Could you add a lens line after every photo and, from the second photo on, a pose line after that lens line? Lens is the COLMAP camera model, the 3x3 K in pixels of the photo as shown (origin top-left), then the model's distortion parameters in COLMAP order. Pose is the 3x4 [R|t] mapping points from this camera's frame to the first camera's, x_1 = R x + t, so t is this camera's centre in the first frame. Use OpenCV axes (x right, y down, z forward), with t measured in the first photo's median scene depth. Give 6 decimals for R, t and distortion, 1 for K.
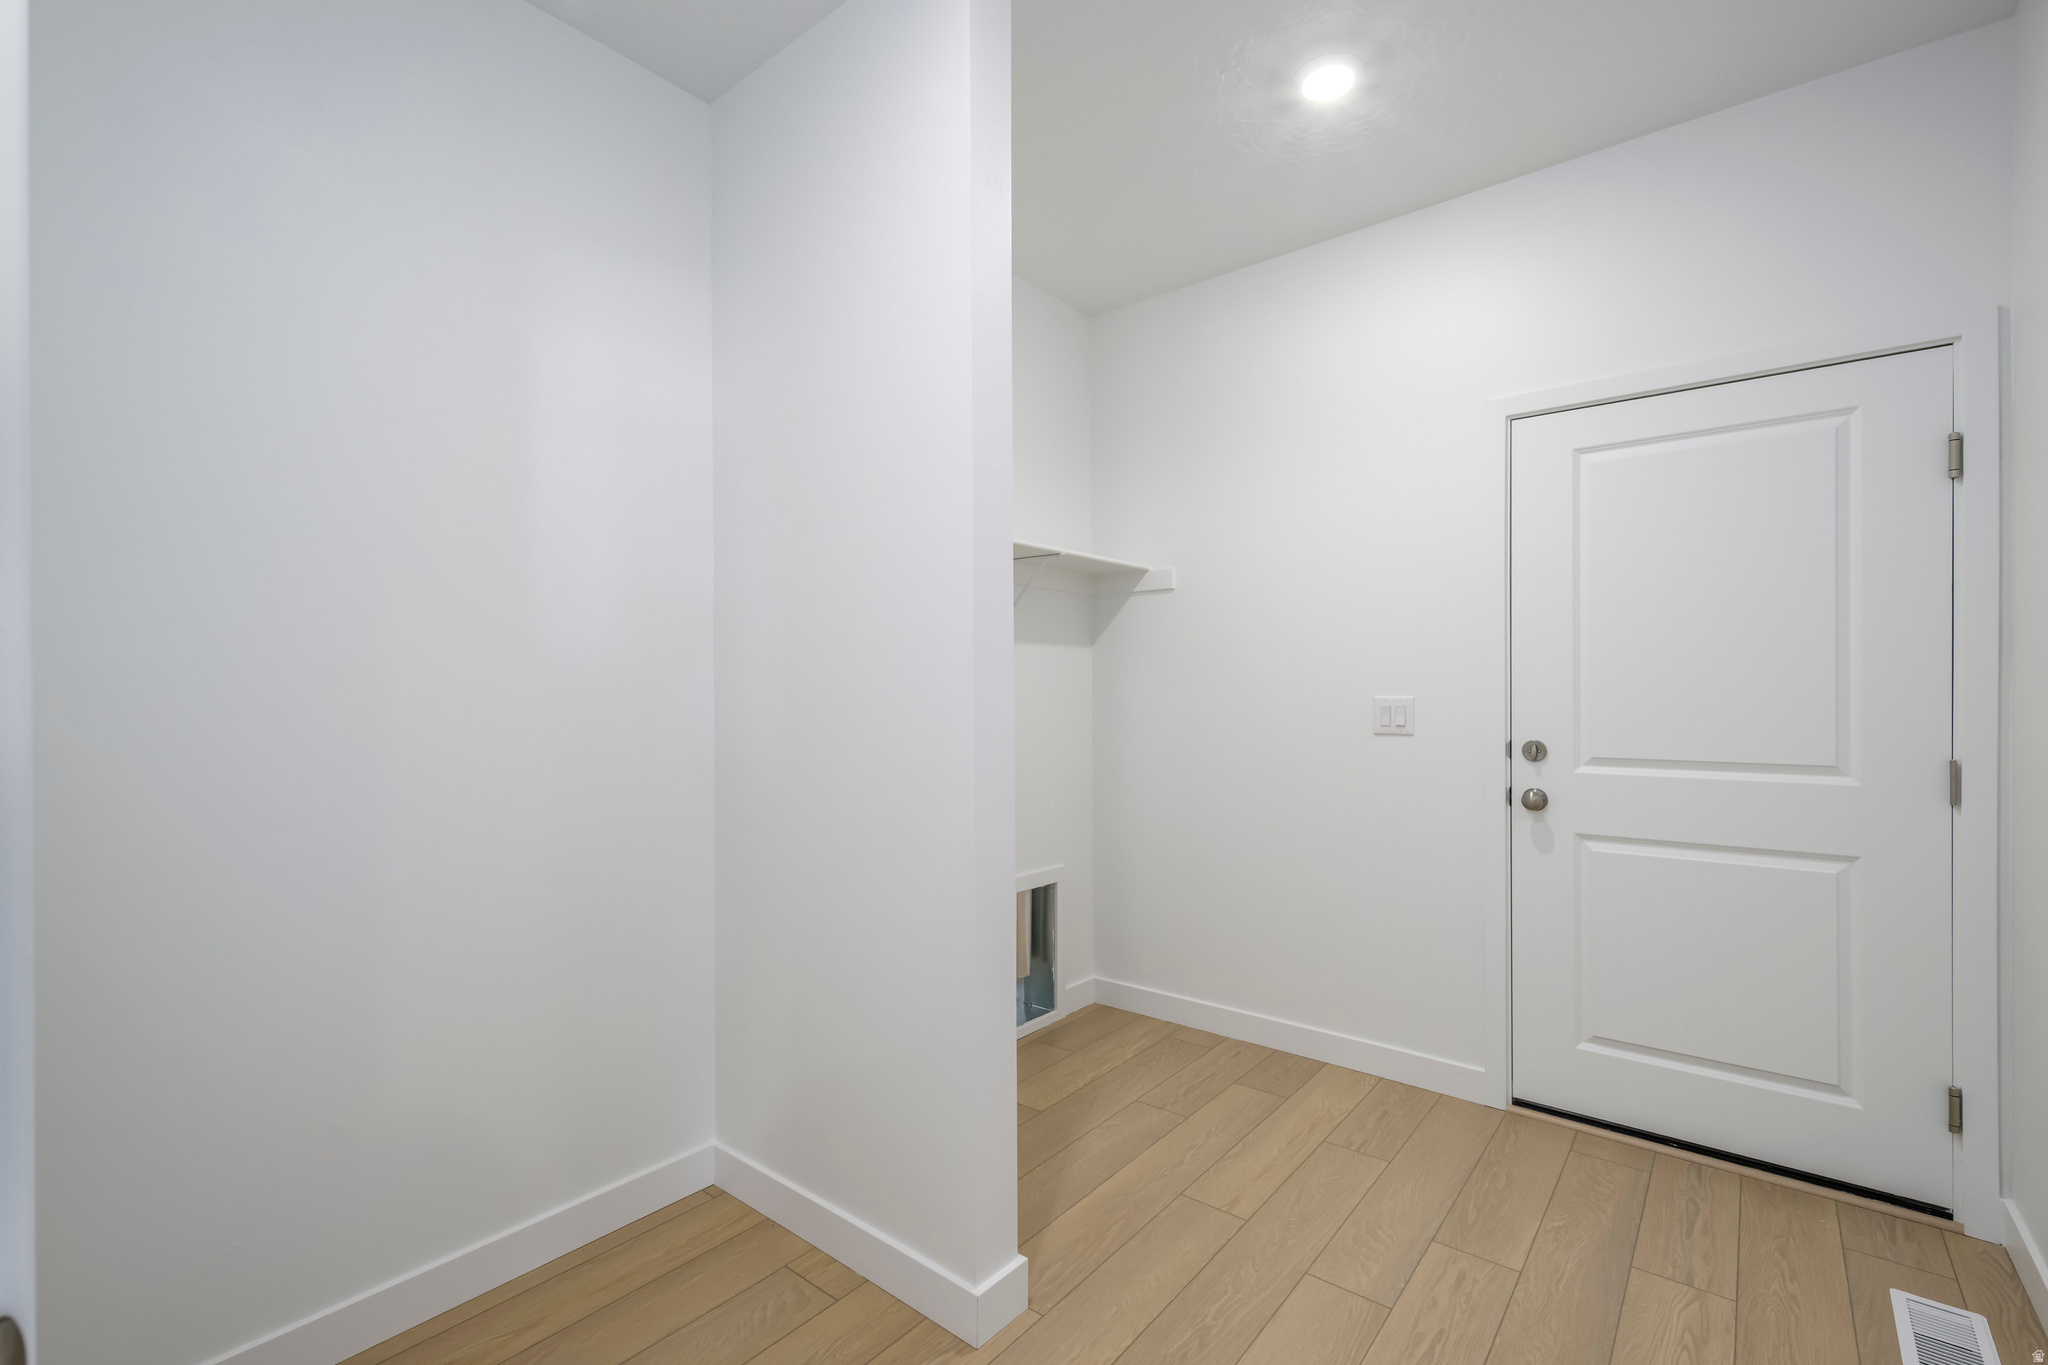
lens RADIAL K [[898.0, 0, 1024.0], [0, 898.0, 682.5], [0, 0, 1]] dist [0.000269, -0.000002]
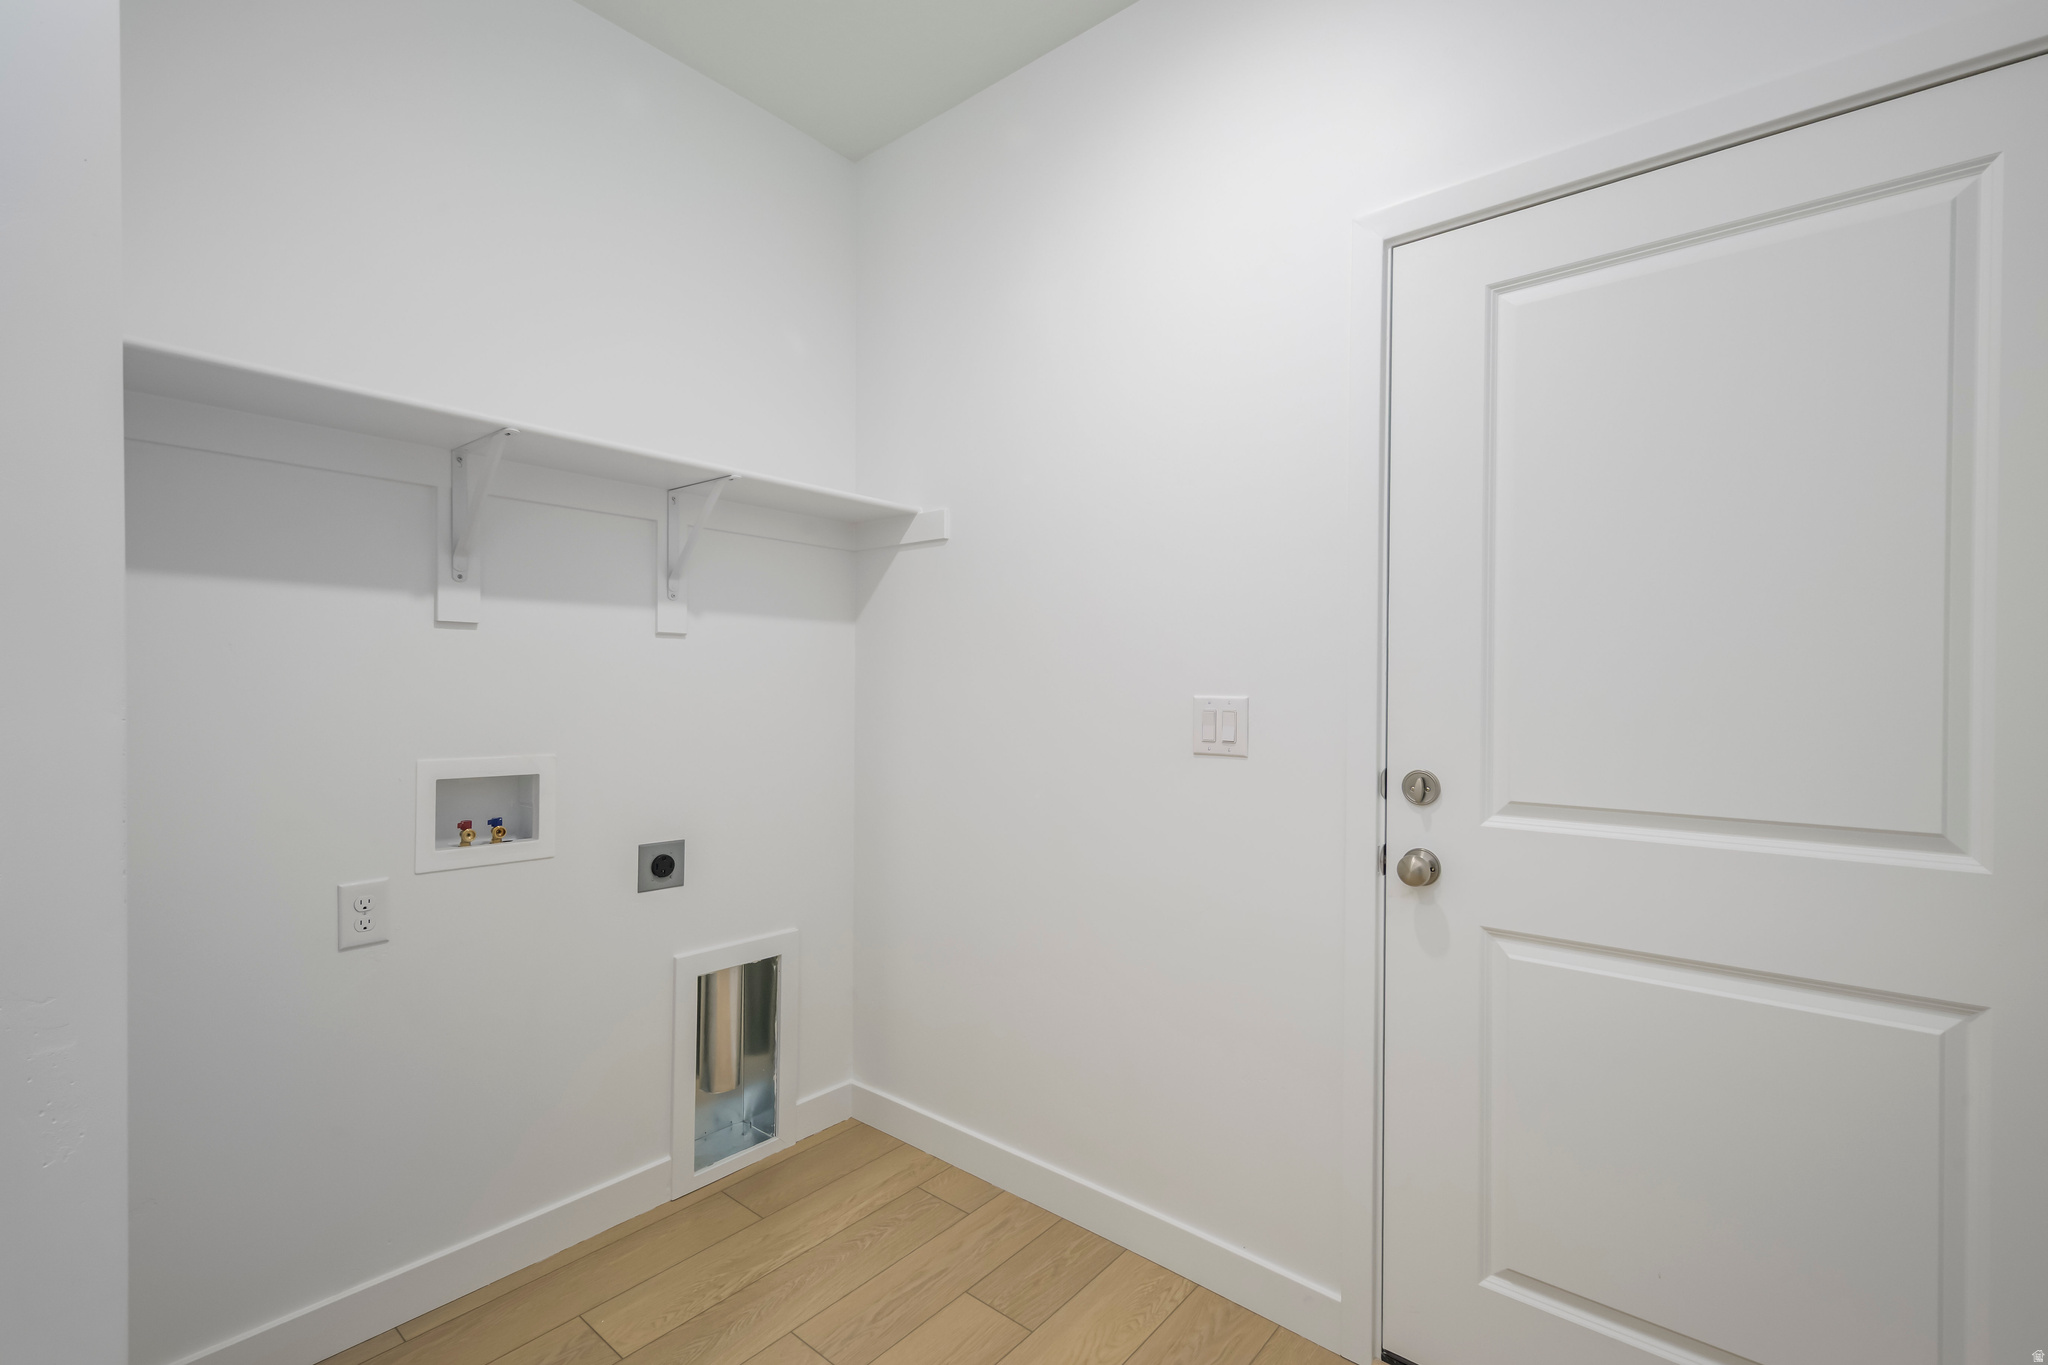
lens RADIAL K [[899.9, 0, 1028.1], [0, 899.9, 681.8], [0, 0, 1]] dist [0.001808, -0.000267]
pose [[0.999928, 0.010086, -0.006547, 0.283535], [-0.010065, 0.999944, 0.003260, 0.004840], [0.006579, -0.003194, 0.999973, 0.360274]]
